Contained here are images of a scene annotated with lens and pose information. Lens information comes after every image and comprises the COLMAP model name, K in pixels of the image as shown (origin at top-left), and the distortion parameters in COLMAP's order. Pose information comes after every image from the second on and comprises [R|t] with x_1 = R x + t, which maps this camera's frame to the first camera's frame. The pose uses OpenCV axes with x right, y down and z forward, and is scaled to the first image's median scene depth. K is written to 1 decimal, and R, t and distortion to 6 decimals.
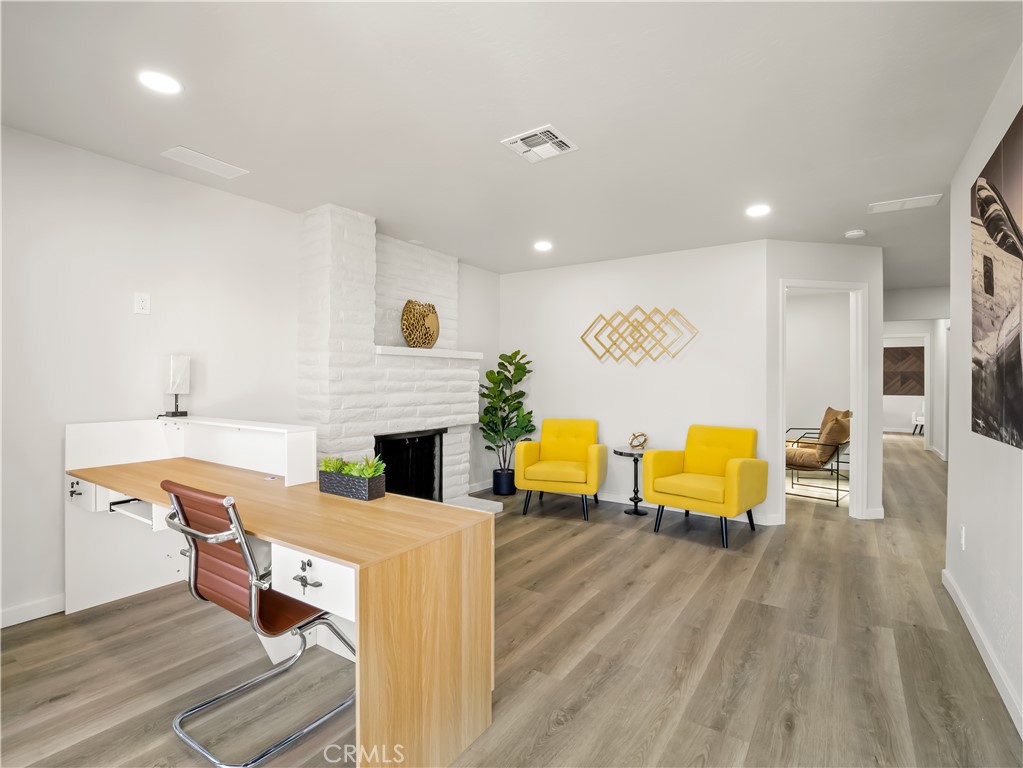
lens RADIAL K [[500.4, 0, 511.5], [0, 500.4, 384.0], [0, 0, 1]] dist [-0.001576, -0.000349]
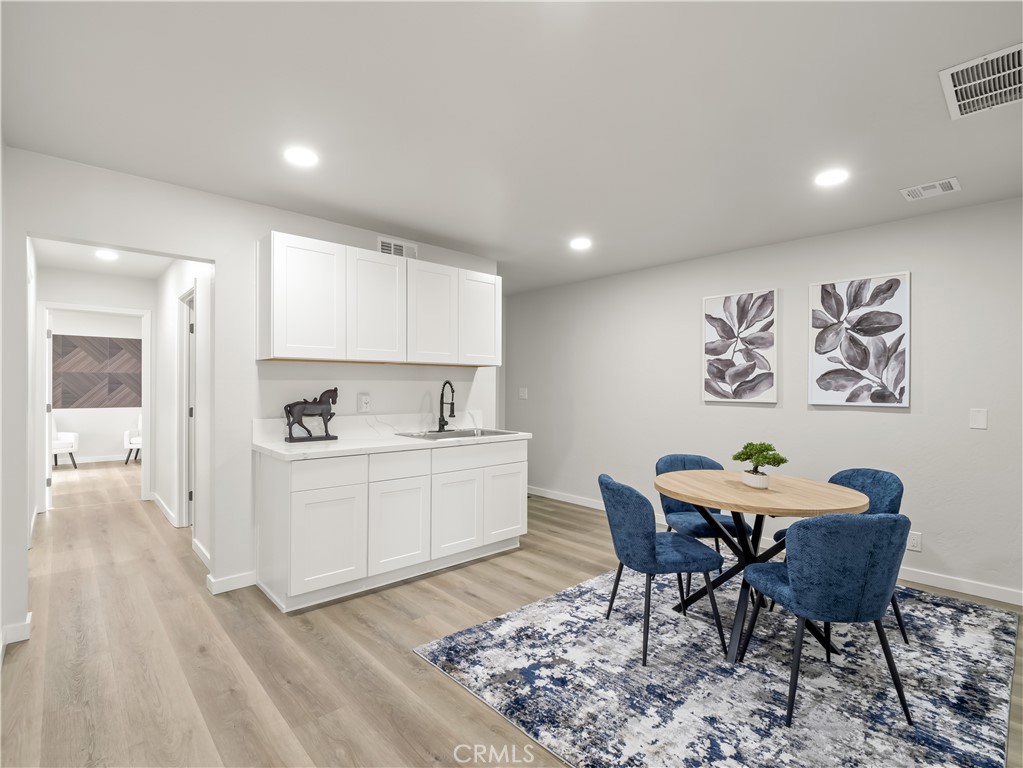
lens RADIAL K [[500.4, 0, 511.5], [0, 500.4, 384.0], [0, 0, 1]] dist [-0.001576, -0.000349]
pose [[0.242263, -0.007166, 0.970184, 0.254876], [-0.008508, 0.999919, 0.009510, -0.021486], [-0.970173, -0.010558, 0.242183, 0.306515]]
